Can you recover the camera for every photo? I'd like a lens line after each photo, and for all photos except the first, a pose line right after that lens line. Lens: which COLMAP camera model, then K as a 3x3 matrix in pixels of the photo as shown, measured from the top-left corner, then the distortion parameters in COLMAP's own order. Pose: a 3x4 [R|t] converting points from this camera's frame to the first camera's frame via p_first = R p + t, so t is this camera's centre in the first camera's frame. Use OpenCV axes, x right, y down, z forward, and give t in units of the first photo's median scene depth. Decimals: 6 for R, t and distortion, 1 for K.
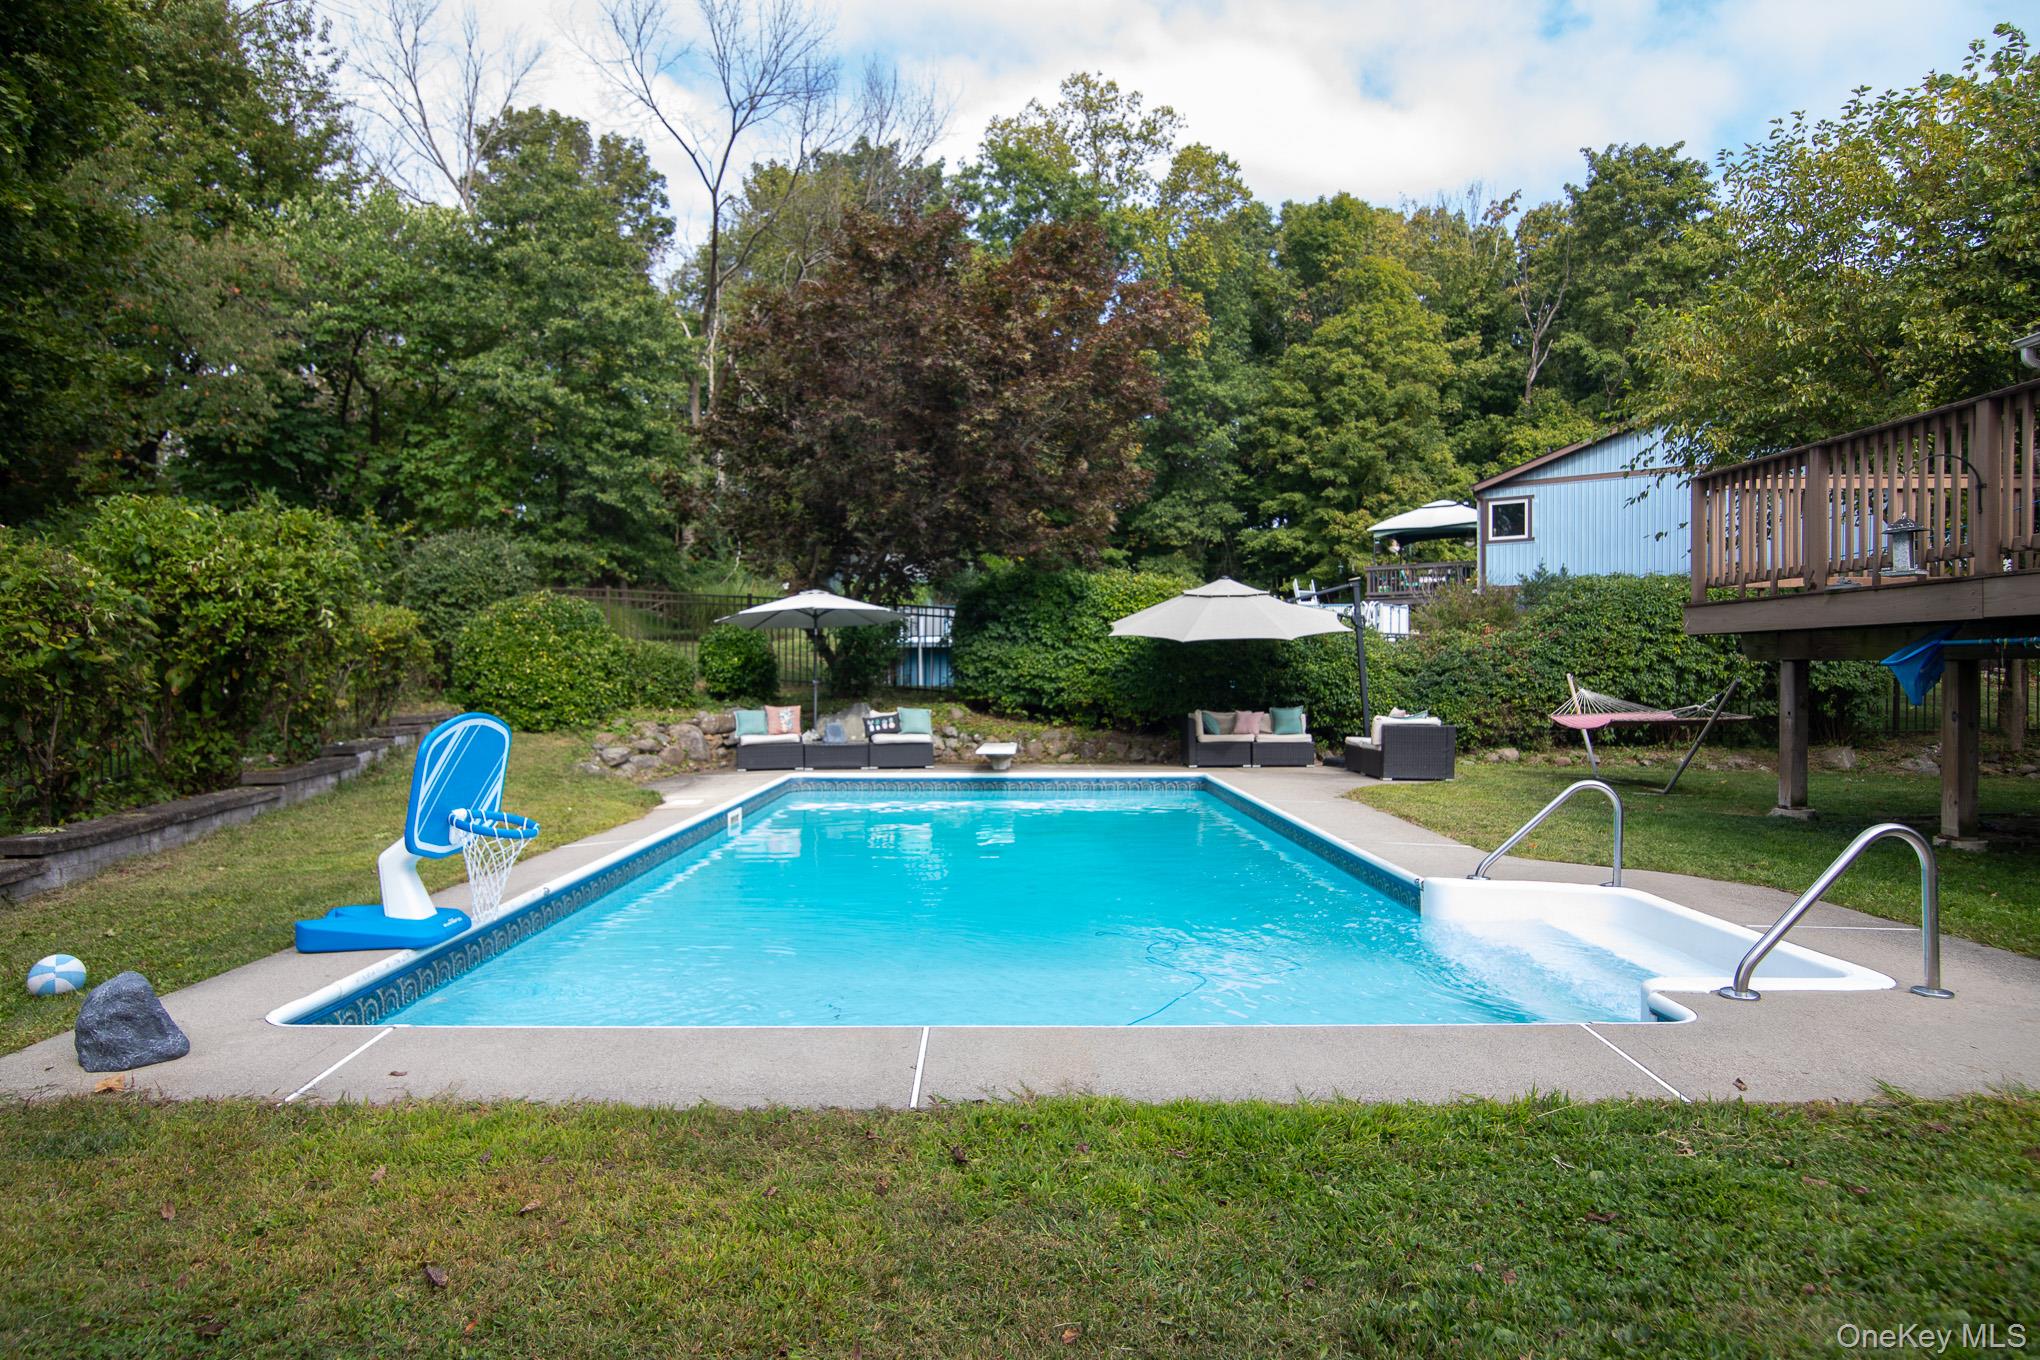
lens RADIAL K [[1153.2, 0, 1020.0], [0, 1153.2, 680.0], [0, 0, 1]] dist [-0.005136, -0.000770]
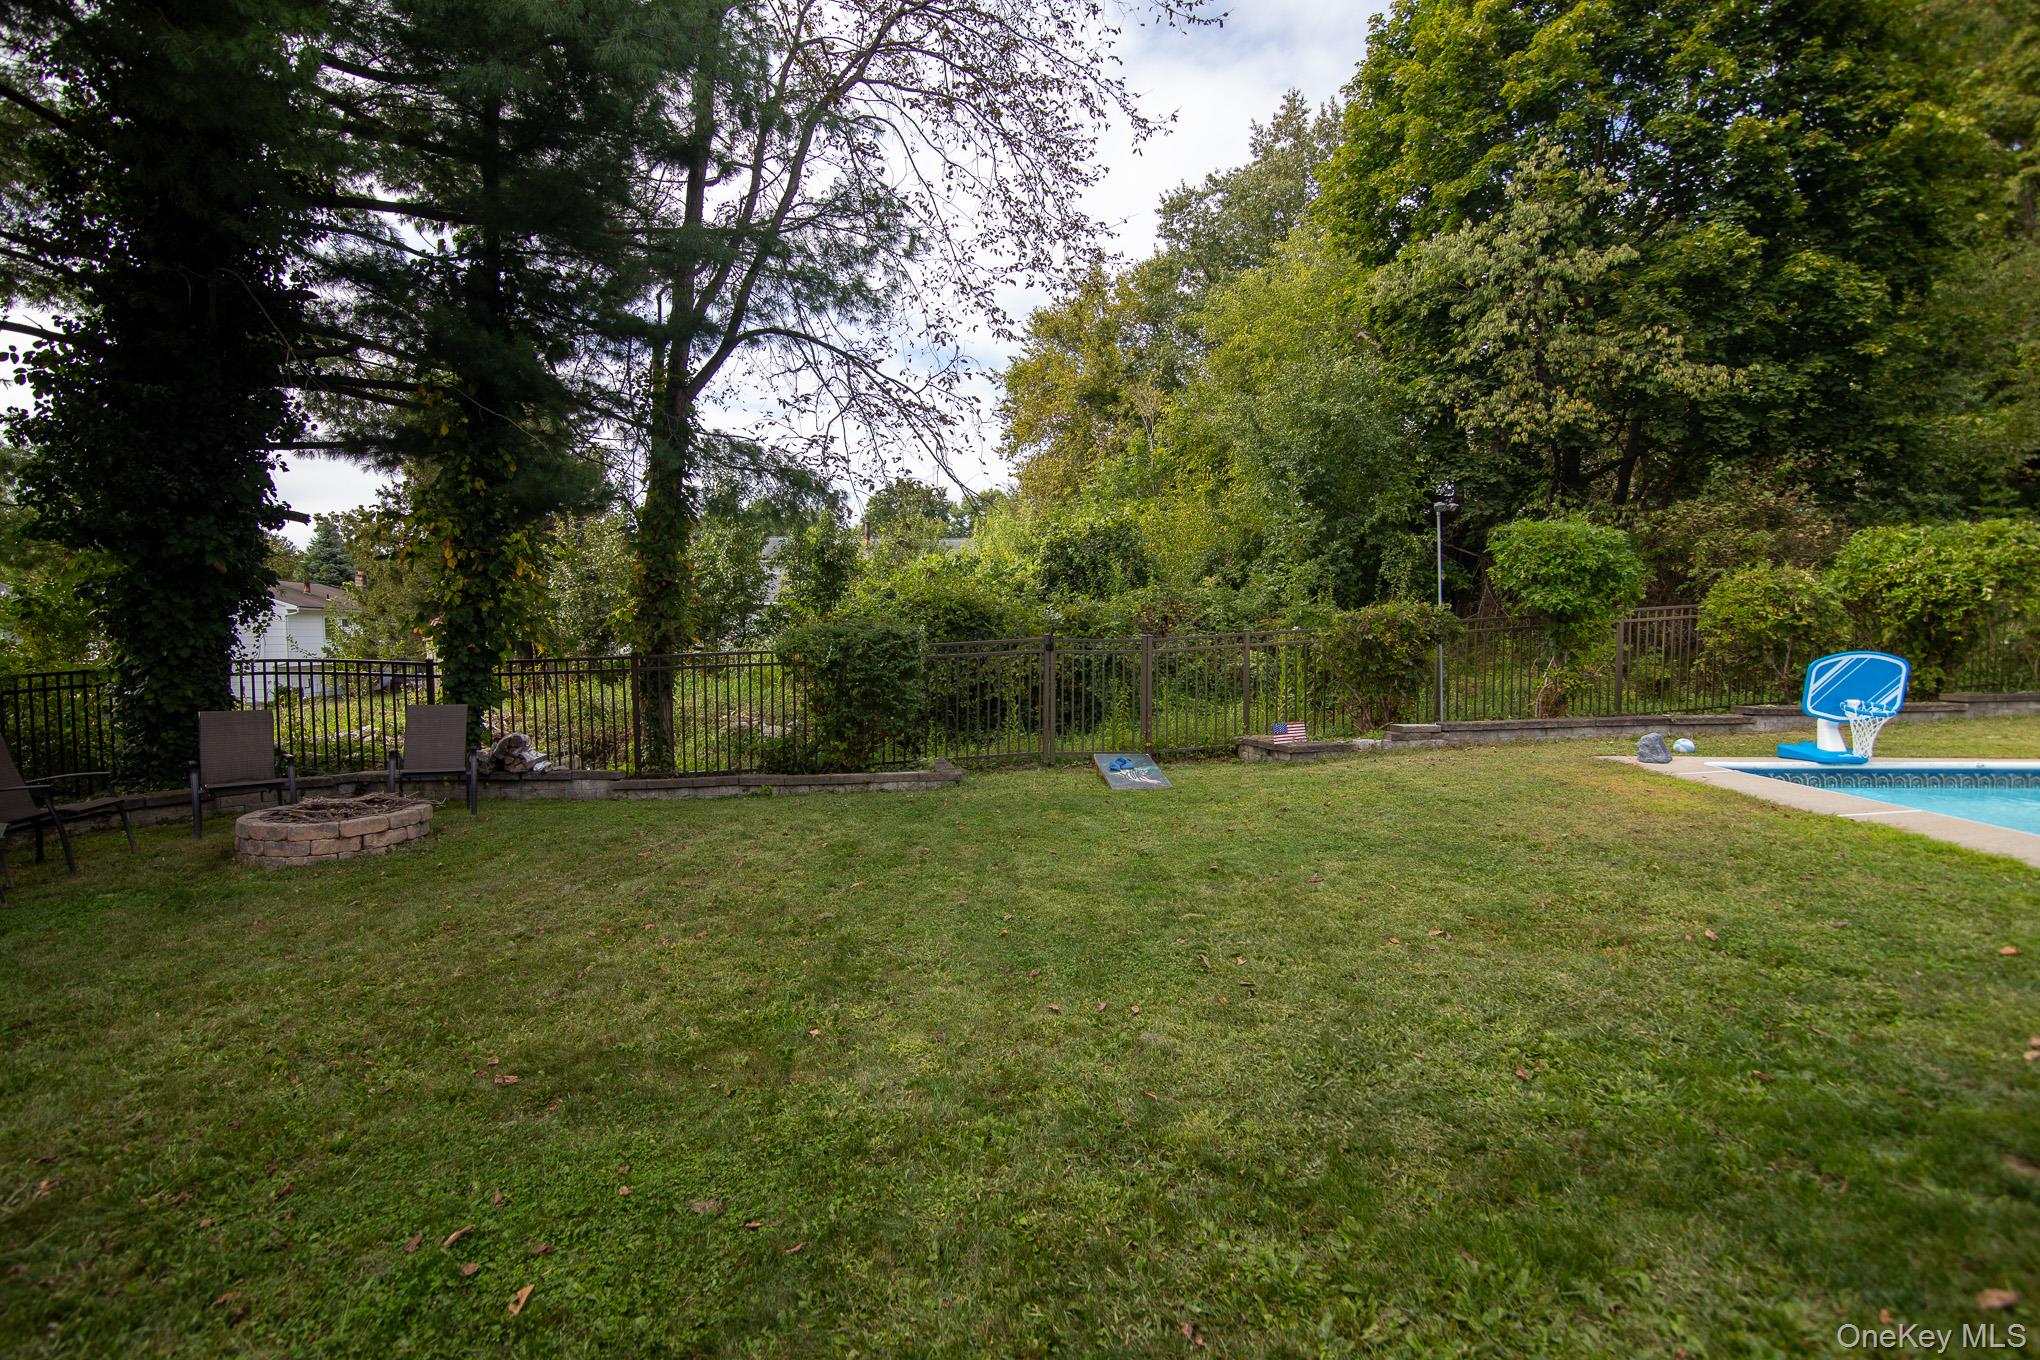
lens RADIAL K [[938.6, 0, 1010.1], [0, 938.6, 684.2], [0, 0, 1]] dist [-0.017994, 0.001081]
pose [[-0.068113, 0.056959, -0.996050, 0.239688], [-0.002352, 0.998357, 0.057252, -0.000515], [0.997675, 0.006242, -0.067867, -0.068382]]
